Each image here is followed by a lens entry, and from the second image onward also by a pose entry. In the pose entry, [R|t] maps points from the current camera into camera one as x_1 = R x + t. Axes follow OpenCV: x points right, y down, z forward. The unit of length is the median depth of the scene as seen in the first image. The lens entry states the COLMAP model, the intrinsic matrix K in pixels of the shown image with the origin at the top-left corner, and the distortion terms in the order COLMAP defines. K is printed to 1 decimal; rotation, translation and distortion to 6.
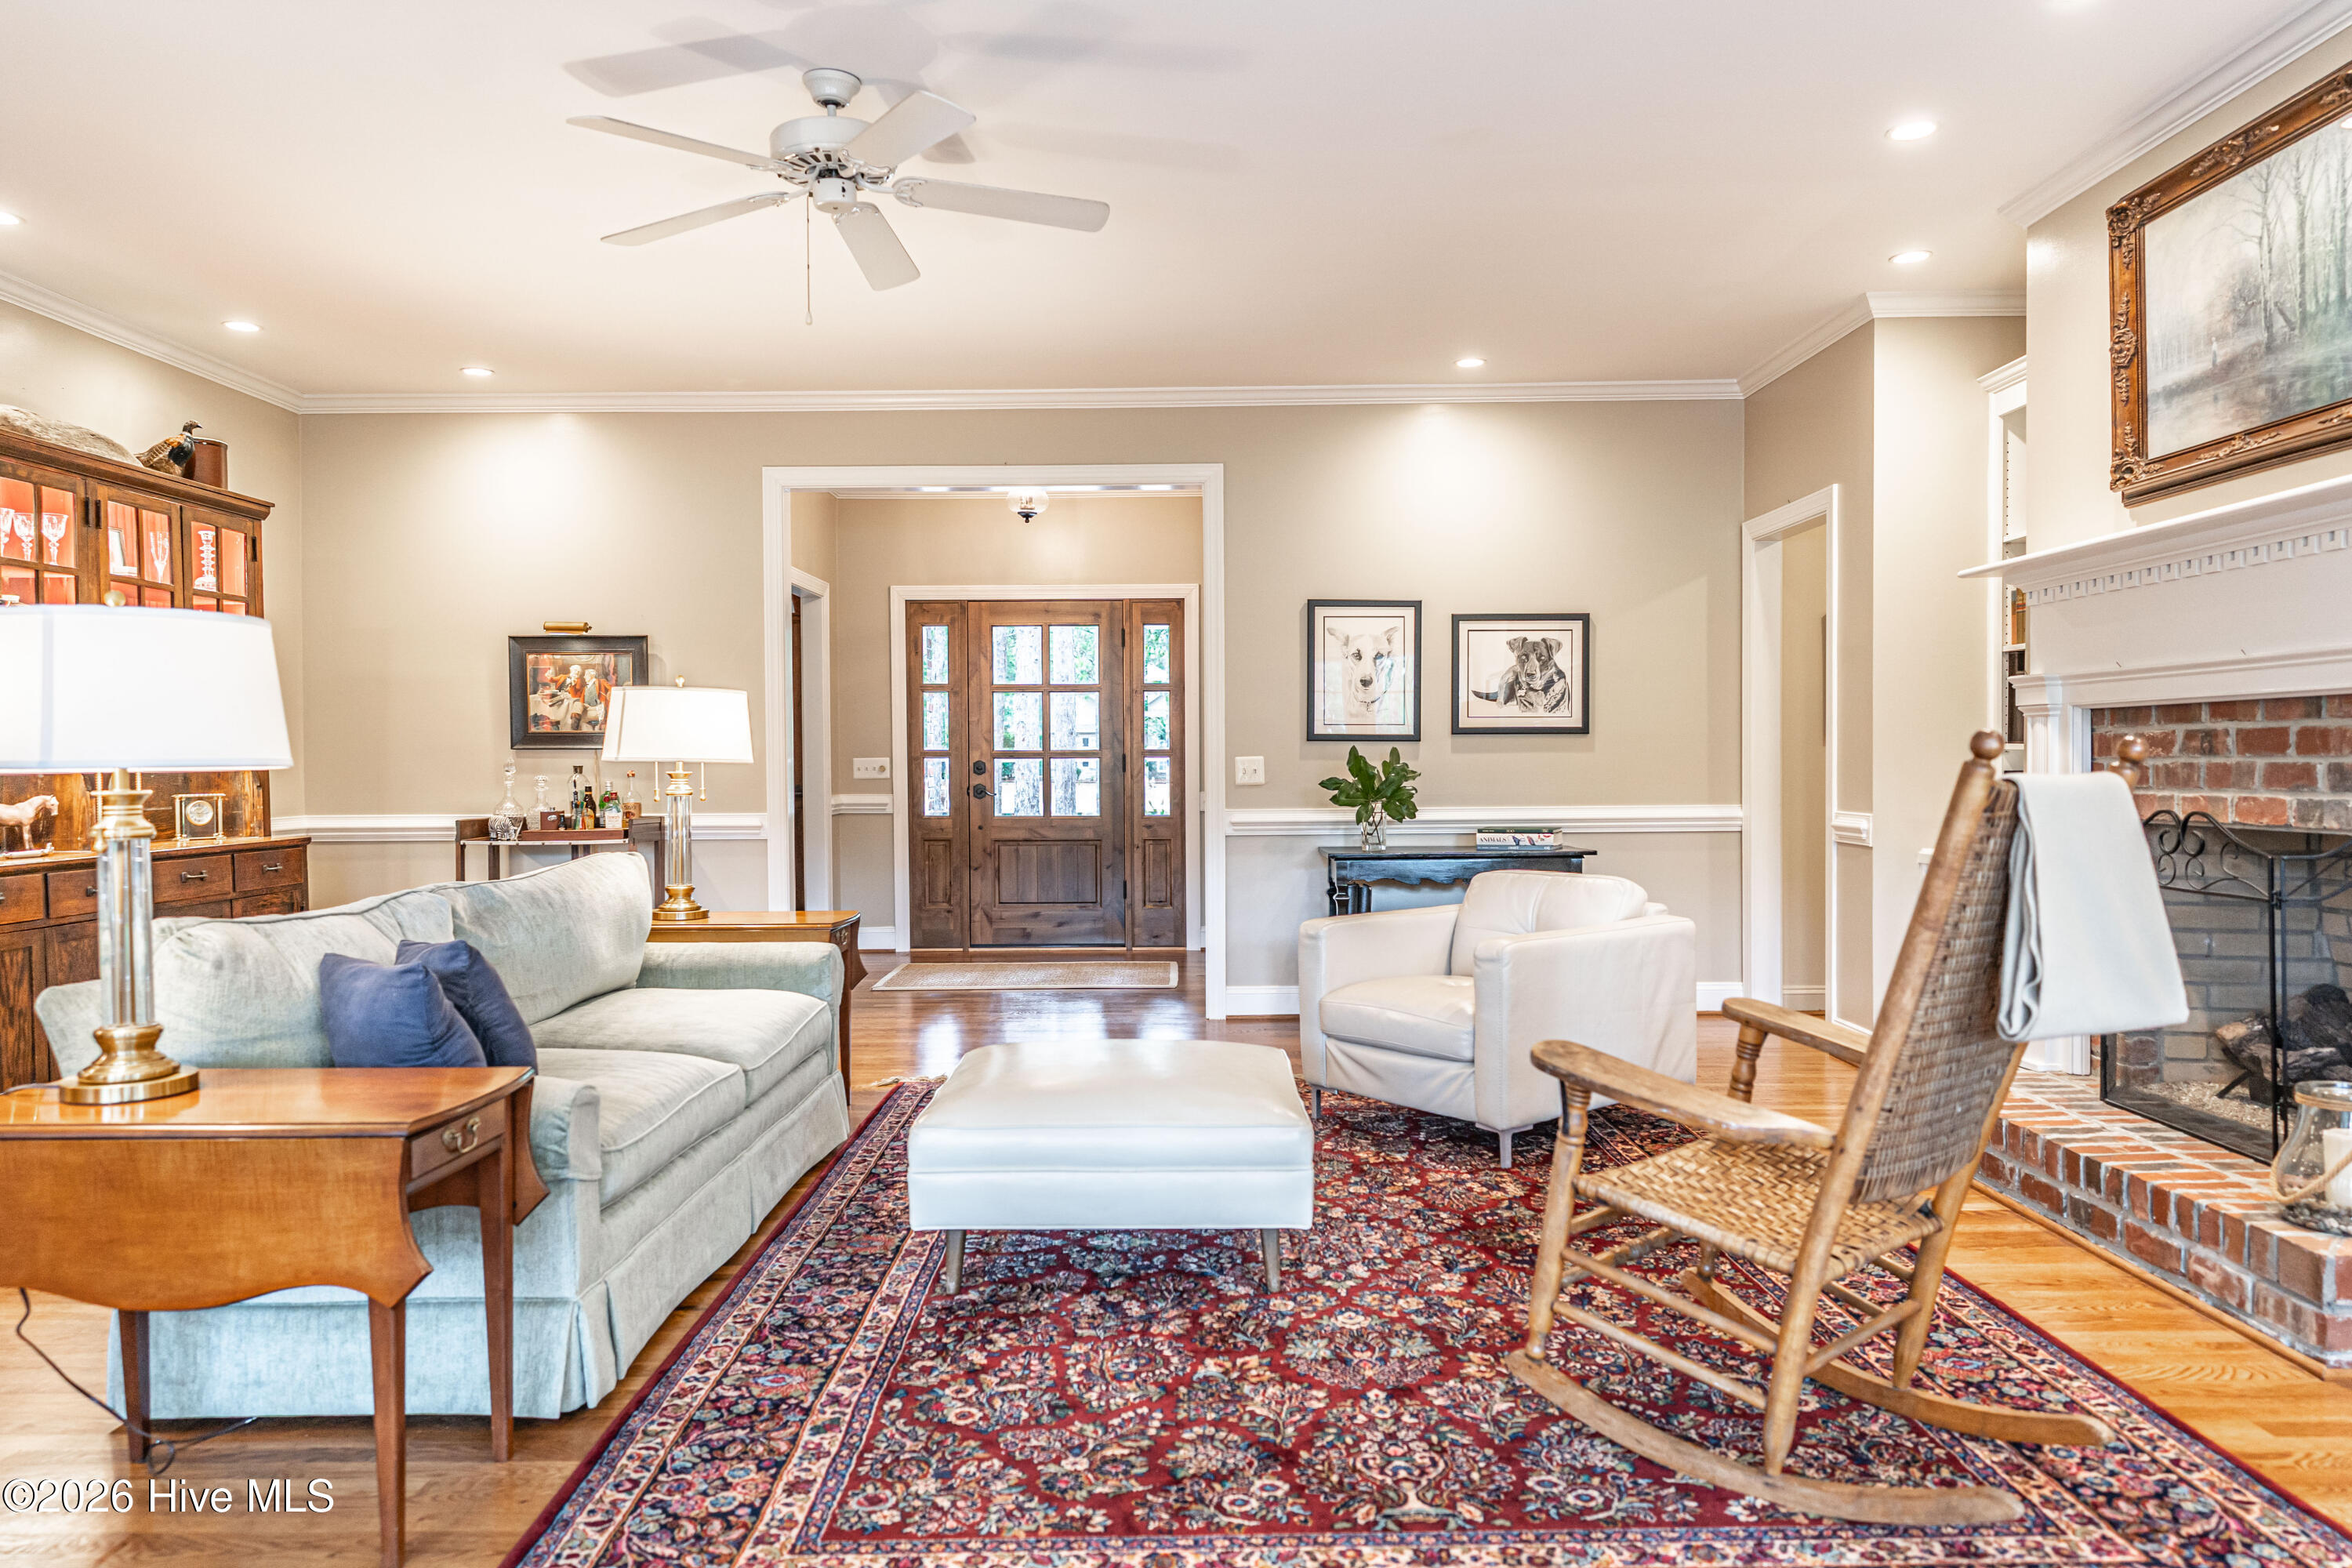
lens RADIAL K [[1567.7, 0, 1173.5], [0, 1567.7, 788.9], [0, 0, 1]] dist [-0.000554, 0.002349]
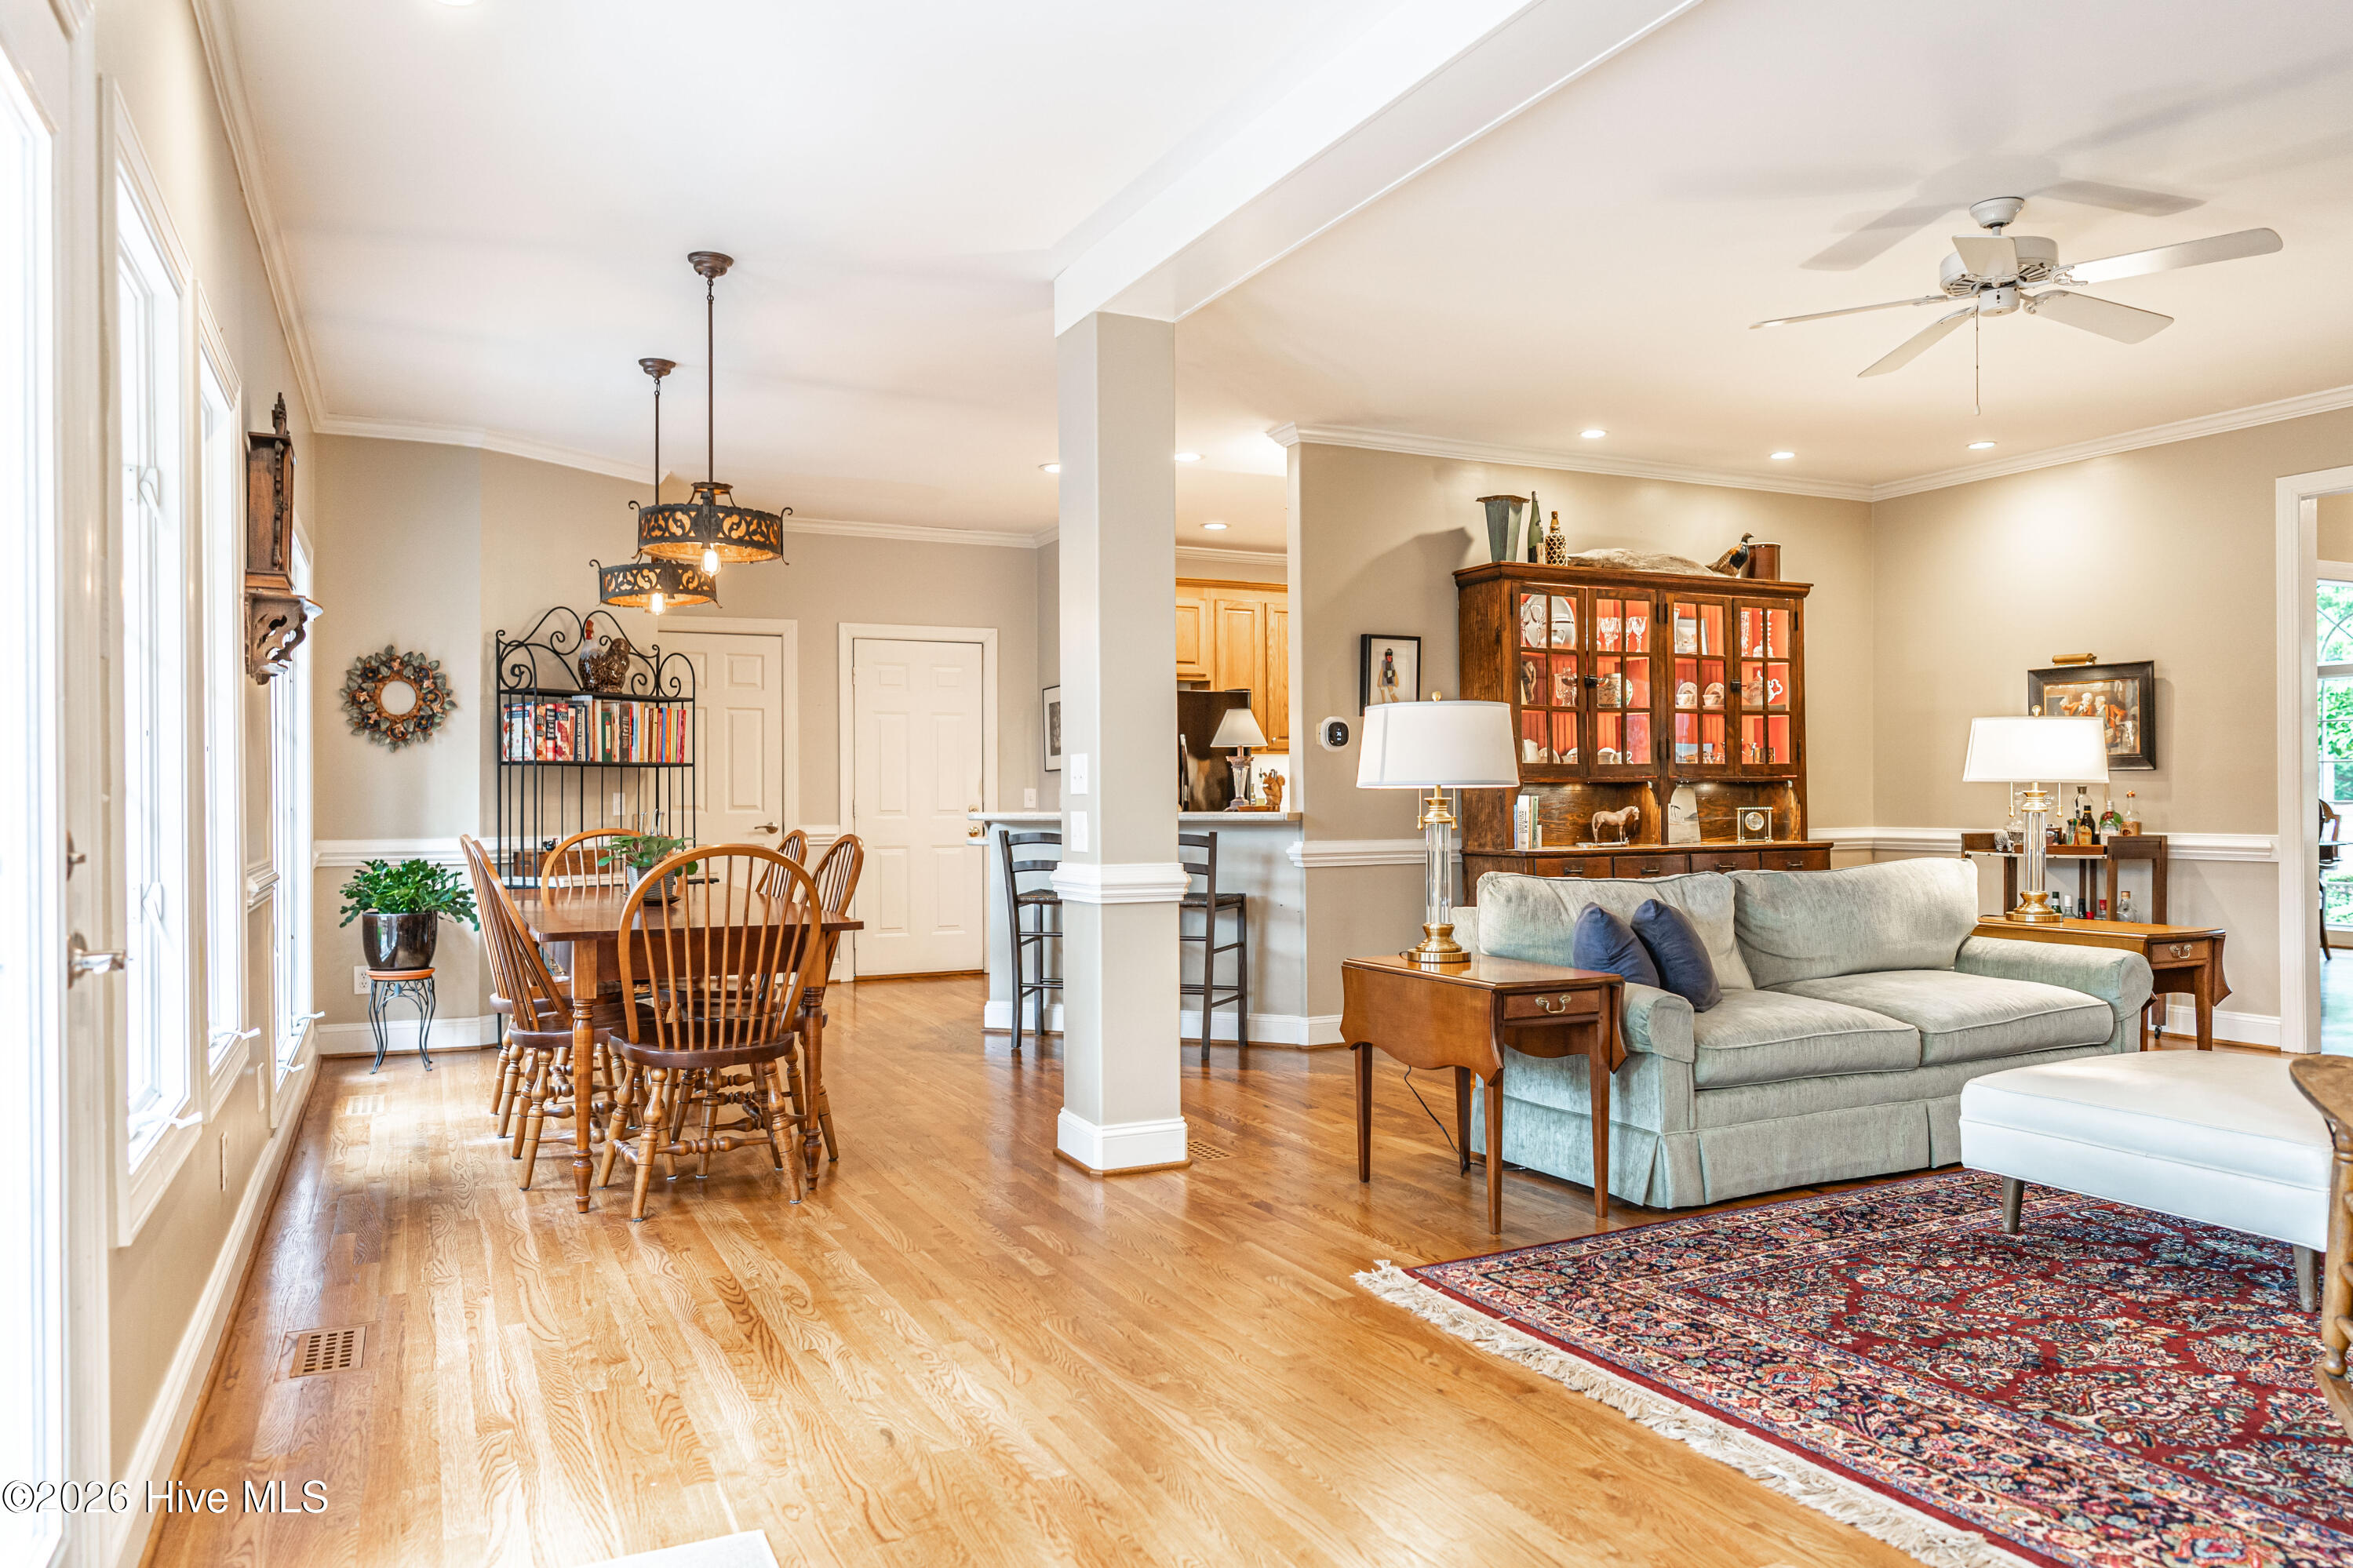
lens RADIAL K [[1568.2, 0, 1174.0], [0, 1568.2, 788.9], [0, 0, 1]] dist [-0.000554, 0.002349]
pose [[0.450391, -0.000511, -0.892832, 0.692982], [-0.013253, 0.999886, -0.007257, 0.007015], [0.892733, 0.015101, 0.450332, -0.101458]]
